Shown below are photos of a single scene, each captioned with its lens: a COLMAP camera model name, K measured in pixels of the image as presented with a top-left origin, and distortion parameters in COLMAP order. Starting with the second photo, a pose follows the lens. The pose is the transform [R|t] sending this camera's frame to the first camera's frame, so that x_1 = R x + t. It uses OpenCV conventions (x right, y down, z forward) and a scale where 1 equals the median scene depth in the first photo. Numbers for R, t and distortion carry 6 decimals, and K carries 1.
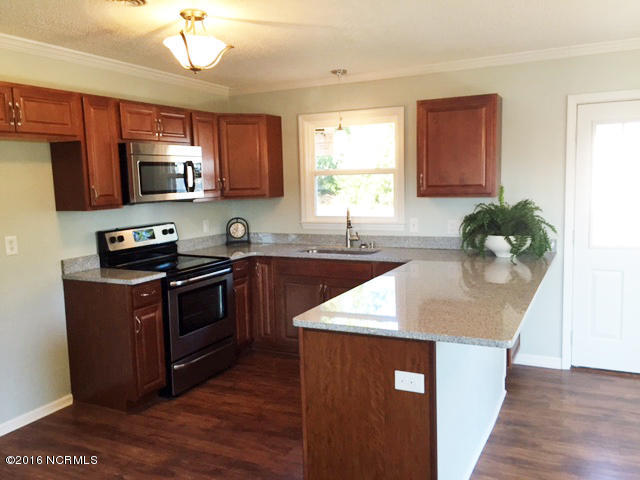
lens RADIAL K [[550.7, 0, 320.0], [0, 550.7, 240.0], [0, 0, 1]] dist [0.084708, -0.115540]
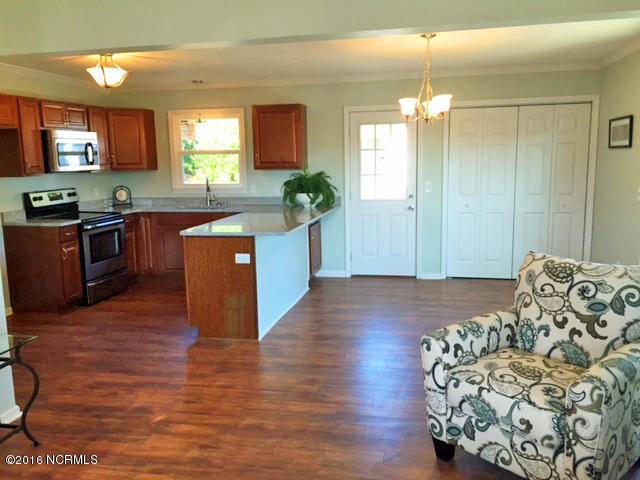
lens RADIAL K [[550.7, 0, 320.0], [0, 550.7, 240.0], [0, 0, 1]] dist [0.084708, -0.115540]
pose [[0.967562, -0.030121, 0.250831, -0.033374], [0.021958, 0.999136, 0.035282, 0.064774], [-0.251677, -0.028630, 0.967388, -0.506477]]
